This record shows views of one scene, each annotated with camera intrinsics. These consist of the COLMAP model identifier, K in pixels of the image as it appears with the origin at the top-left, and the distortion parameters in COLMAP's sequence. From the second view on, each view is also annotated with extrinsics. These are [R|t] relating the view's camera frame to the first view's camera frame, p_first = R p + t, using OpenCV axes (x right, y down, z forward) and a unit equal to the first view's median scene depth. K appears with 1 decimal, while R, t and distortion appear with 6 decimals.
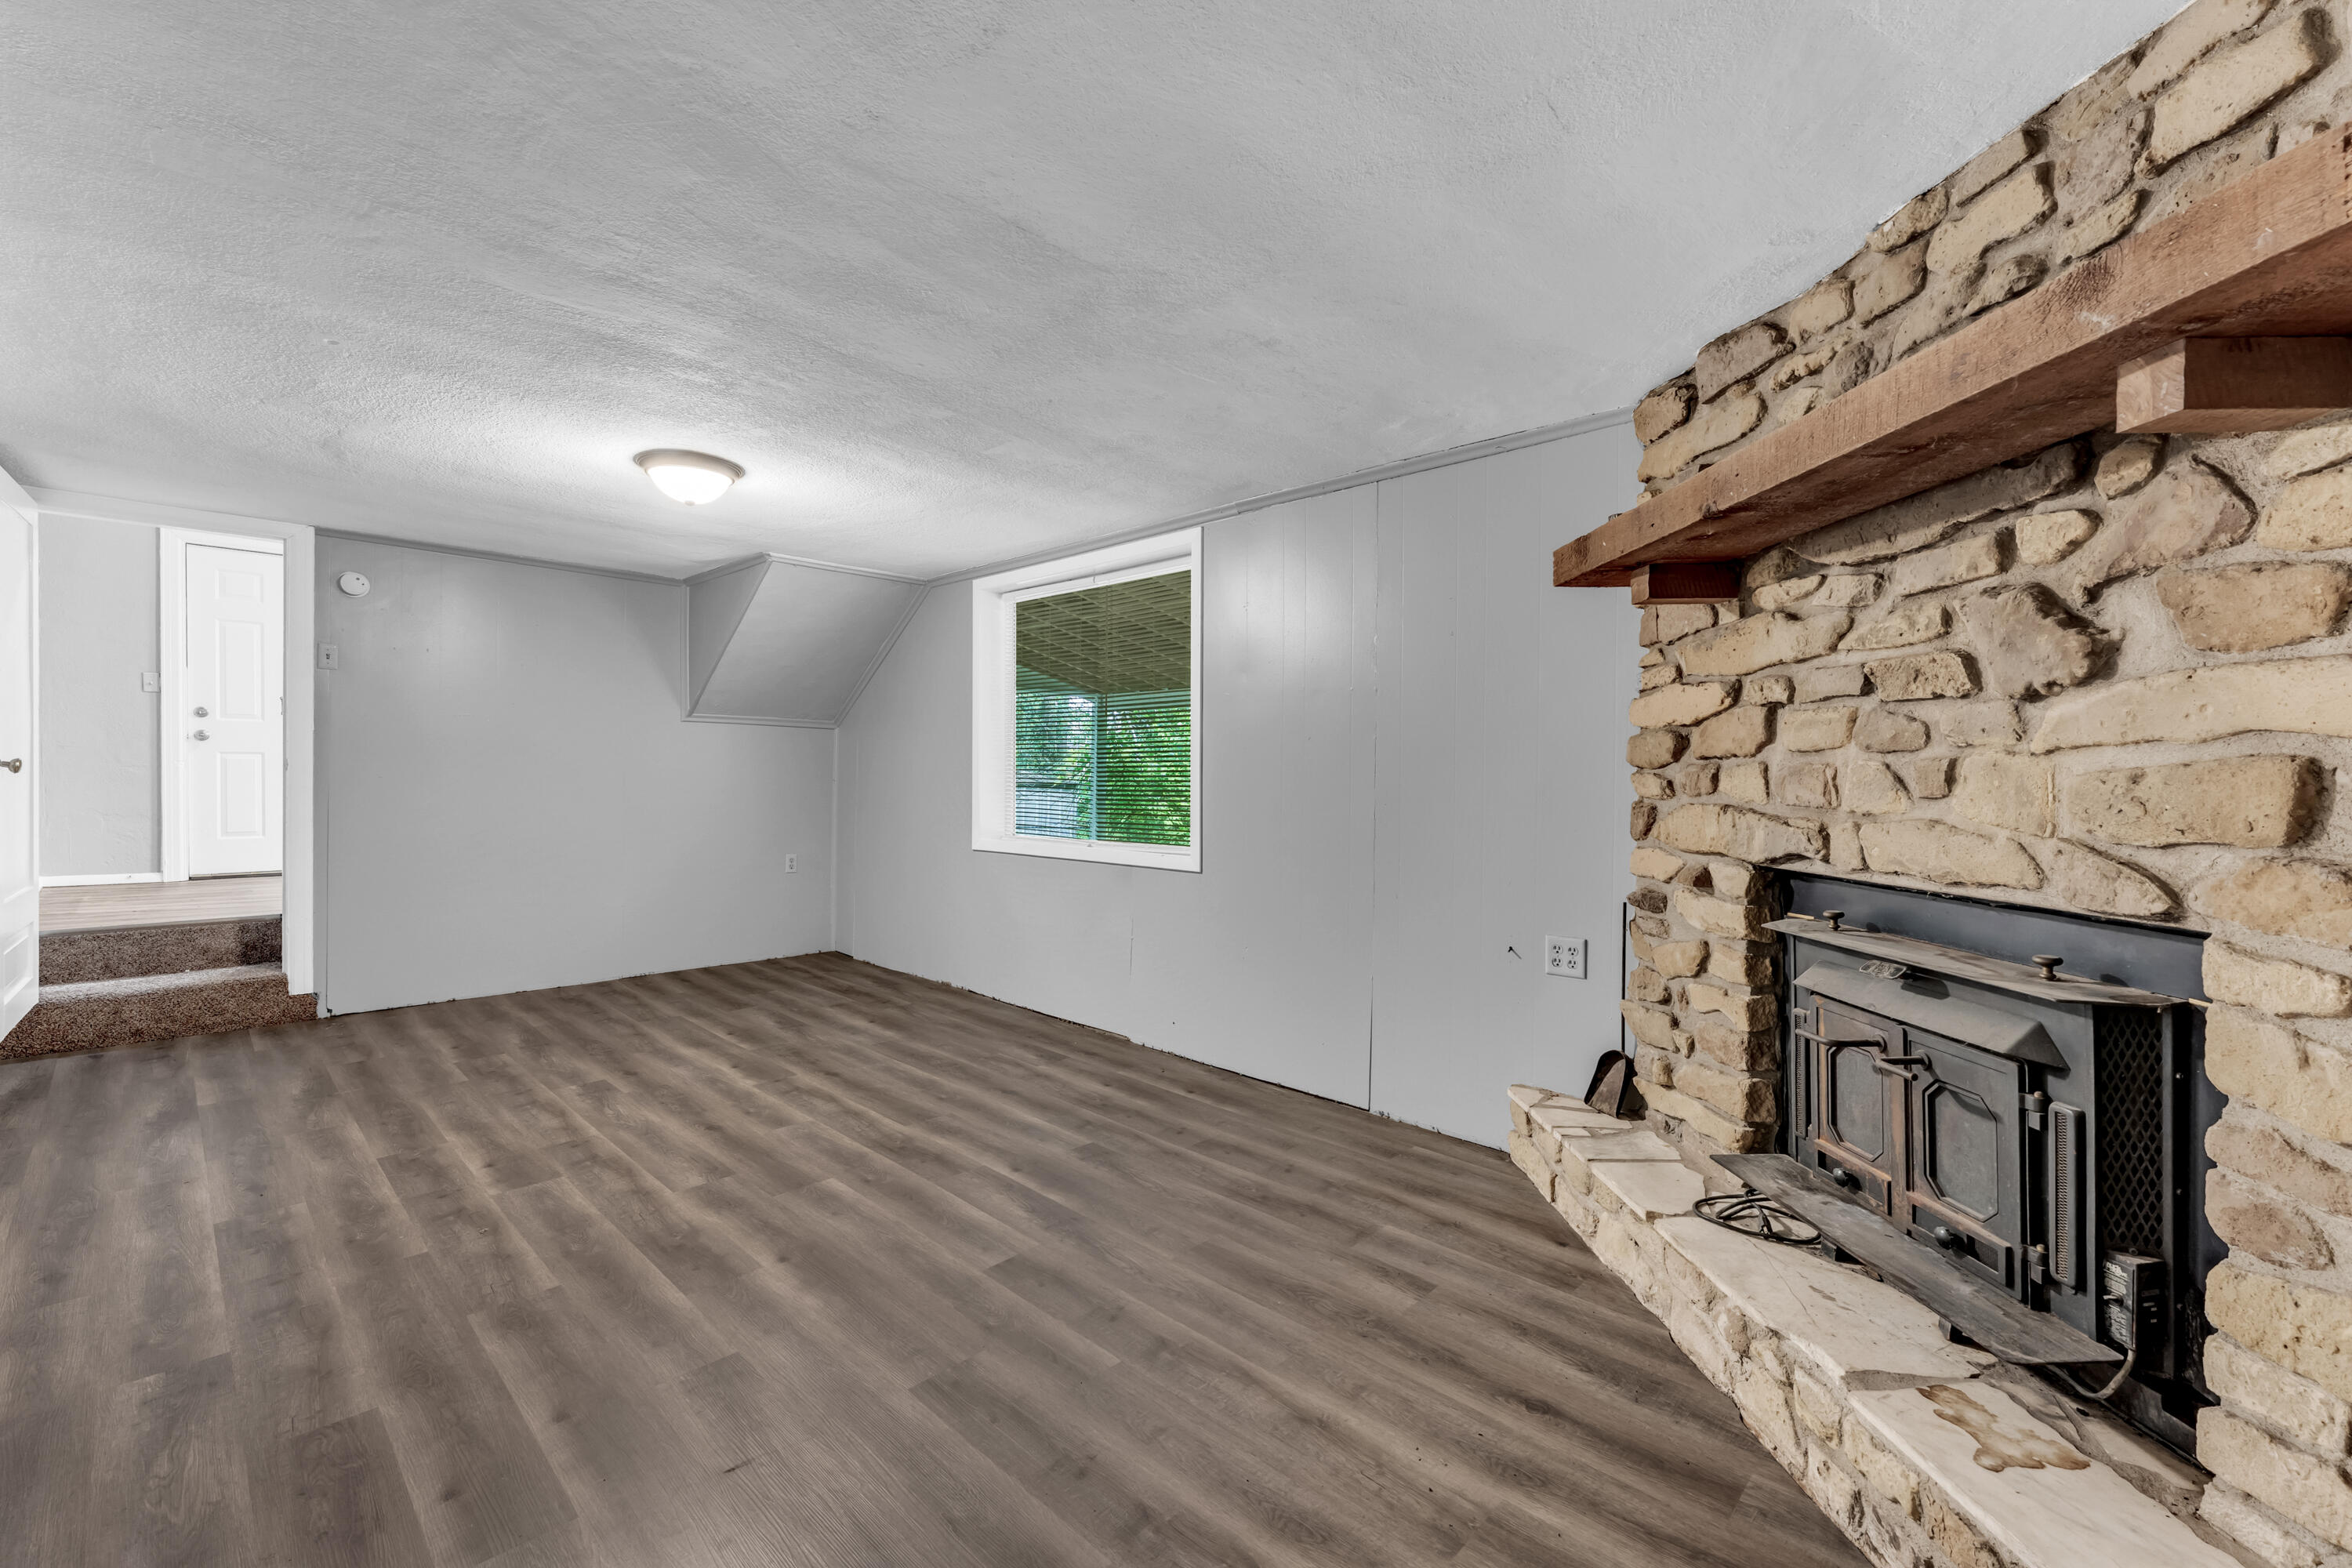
lens RADIAL K [[966.2, 0, 1135.5], [0, 966.2, 779.3], [0, 0, 1]] dist [0.001465, -0.000031]
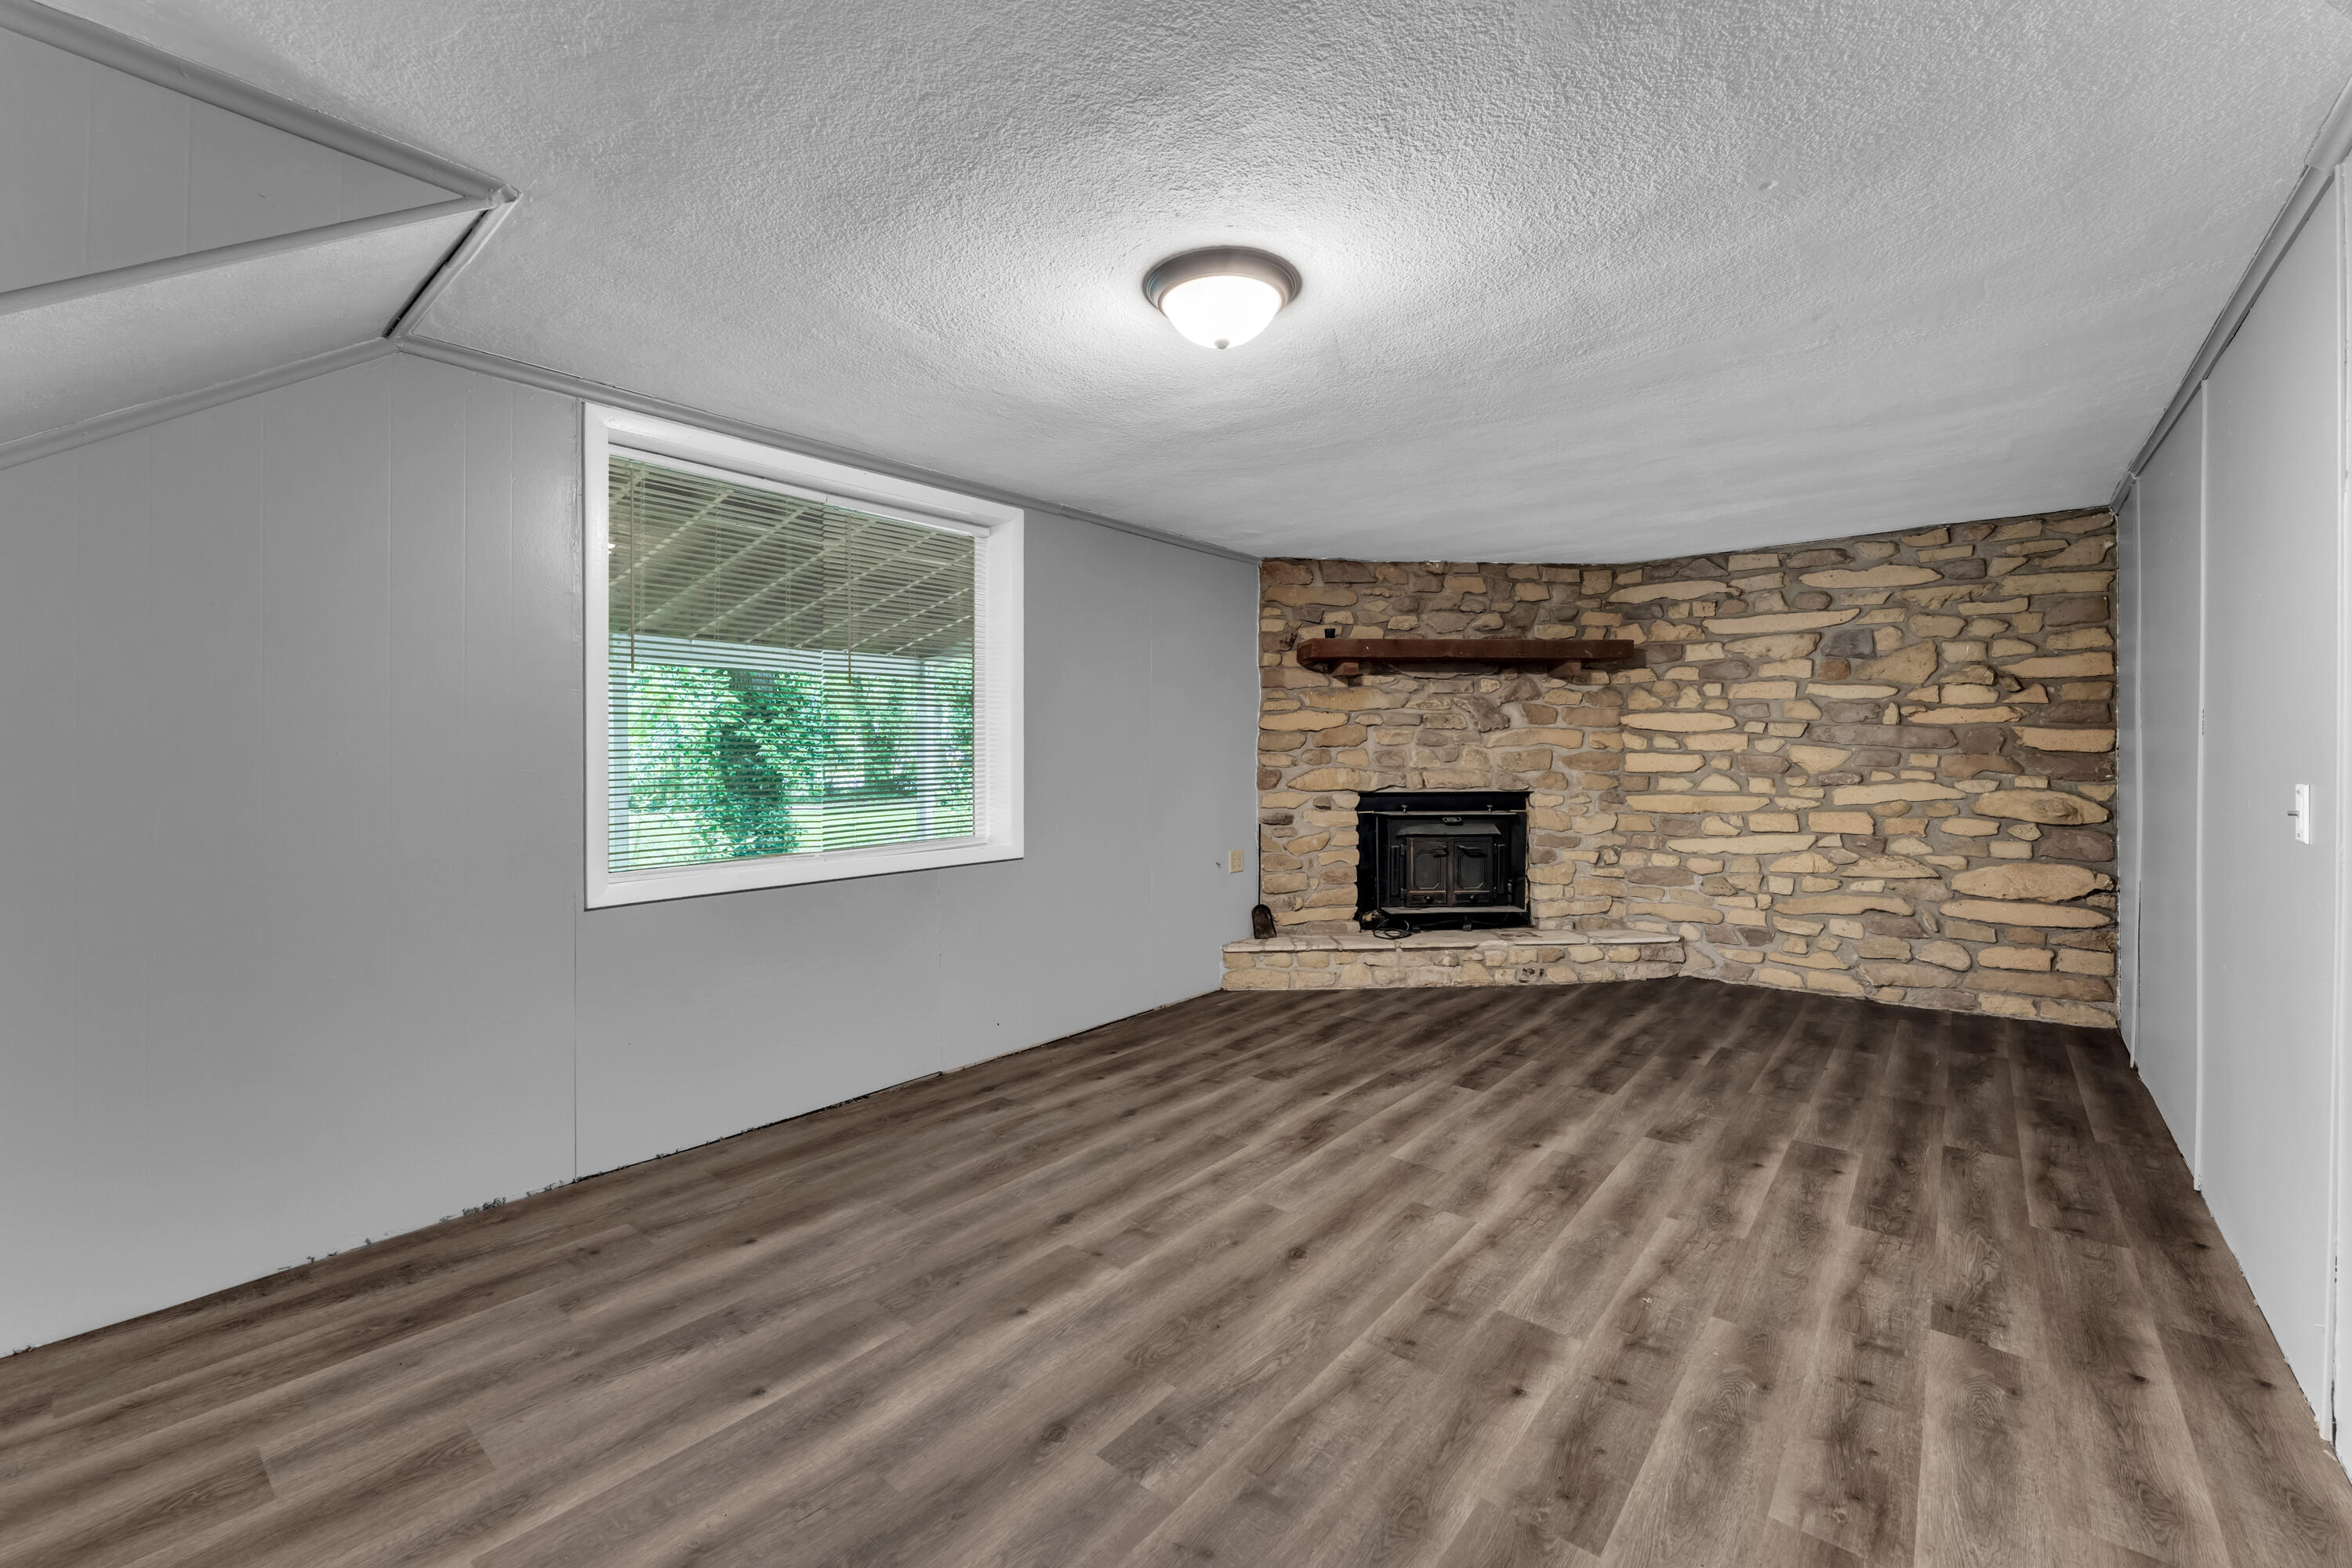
lens RADIAL K [[963.6, 0, 1172.2], [0, 963.6, 752.8], [0, 0, 1]] dist [0.001197, 0.000006]
pose [[-0.084568, -0.009379, 0.996374, -1.206847], [0.009151, 0.999906, 0.010189, -0.027373], [-0.996376, 0.009979, -0.084474, 1.206611]]
